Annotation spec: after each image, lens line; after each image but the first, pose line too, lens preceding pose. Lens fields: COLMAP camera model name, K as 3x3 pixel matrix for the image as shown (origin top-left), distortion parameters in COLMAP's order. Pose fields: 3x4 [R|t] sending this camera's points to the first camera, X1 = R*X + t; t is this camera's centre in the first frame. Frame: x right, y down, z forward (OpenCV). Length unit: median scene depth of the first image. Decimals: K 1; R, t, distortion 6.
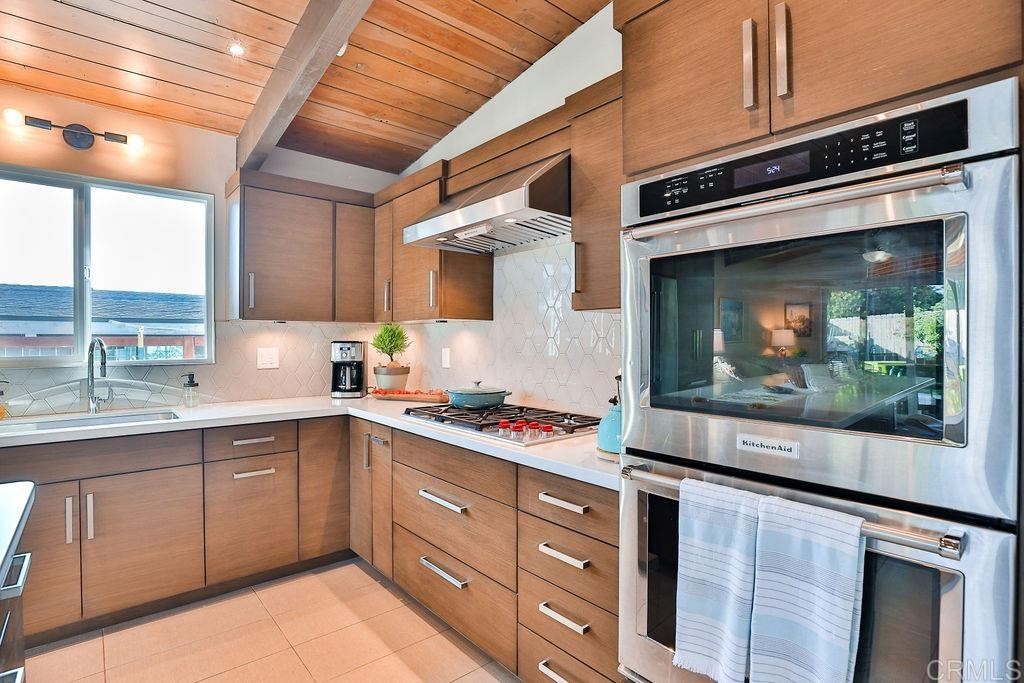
lens RADIAL K [[504.7, 0, 514.5], [0, 504.7, 341.1], [0, 0, 1]] dist [-0.042957, 0.013528]
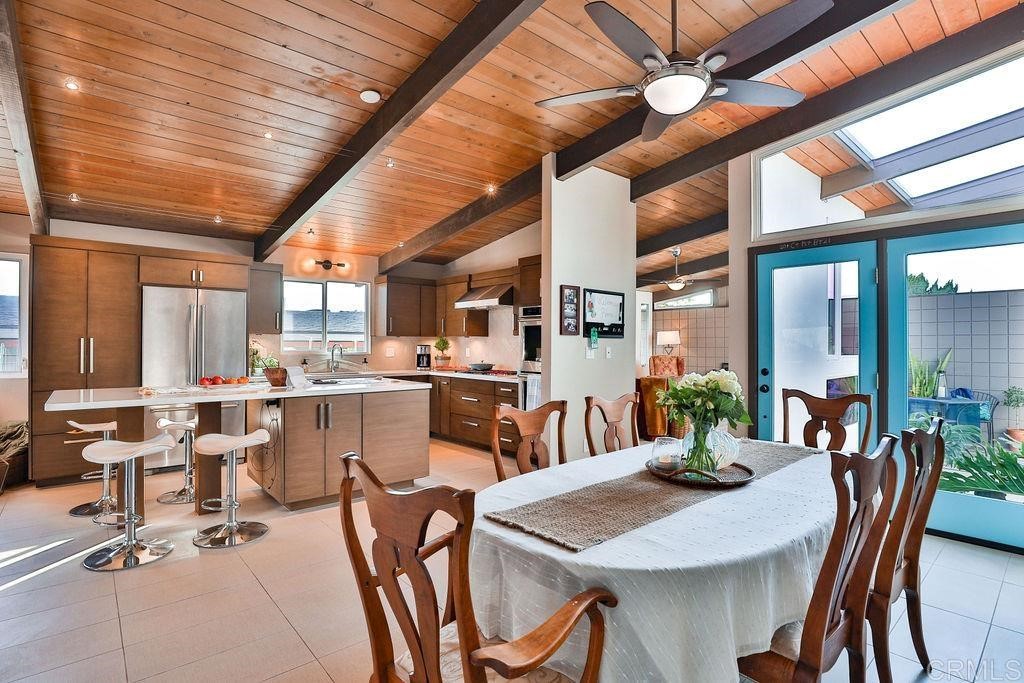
lens RADIAL K [[504.7, 0, 514.5], [0, 504.7, 341.1], [0, 0, 1]] dist [-0.042957, 0.013528]
pose [[0.999961, 0.004345, 0.007747, 0.068609], [-0.004269, 0.999943, -0.009818, 0.003877], [-0.007789, 0.009785, 0.999922, -1.514580]]
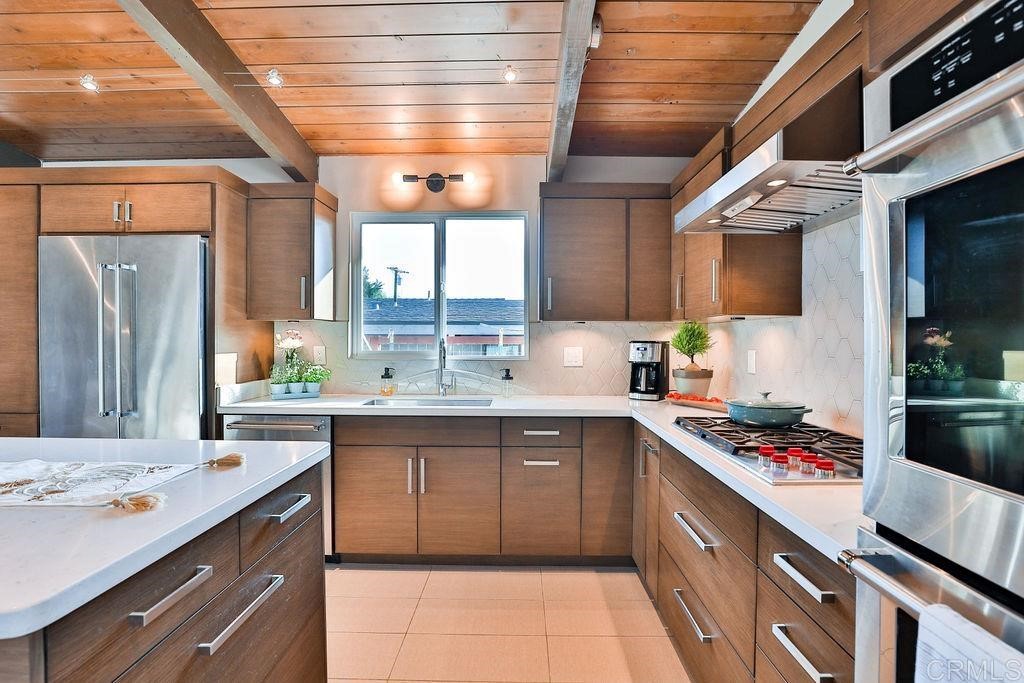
lens RADIAL K [[504.7, 0, 514.5], [0, 504.7, 341.1], [0, 0, 1]] dist [-0.042957, 0.013528]
pose [[0.749554, 0.005785, -0.661918, 0.141944], [-0.005884, 0.999981, 0.002076, -0.000507], [0.661917, 0.002339, 0.749573, 0.130365]]
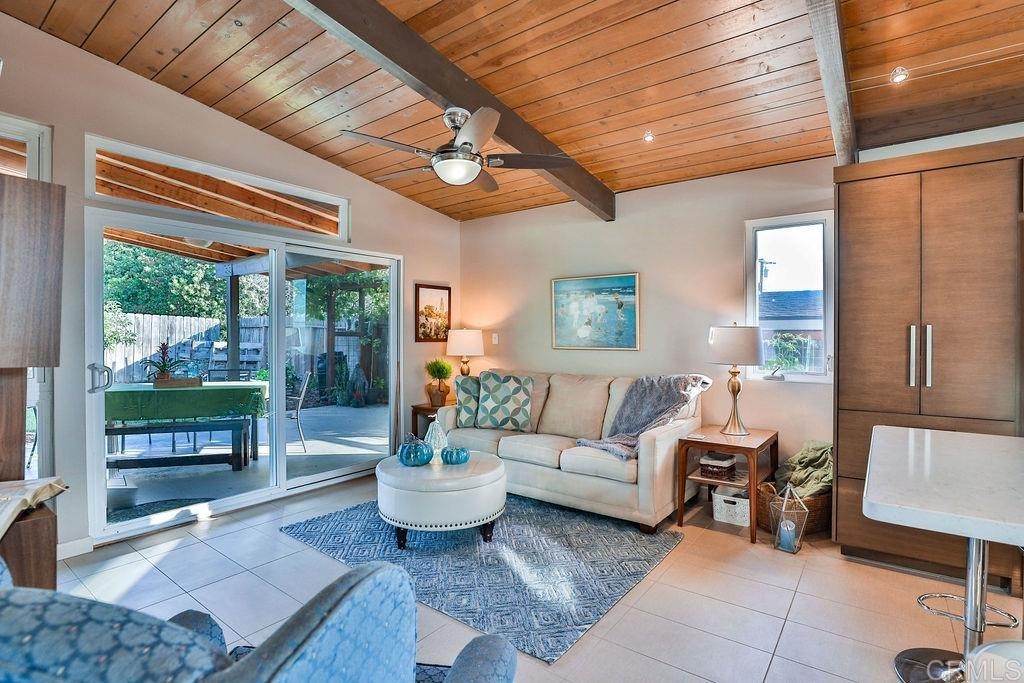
lens RADIAL K [[493.2, 0, 527.1], [0, 493.2, 342.6], [0, 0, 1]] dist [-0.039712, 0.011145]
pose [[0.227659, 0.007857, -0.973709, -0.622327], [-0.006924, 0.999955, 0.006450, 0.015427], [0.973716, 0.005273, 0.227703, -0.797993]]
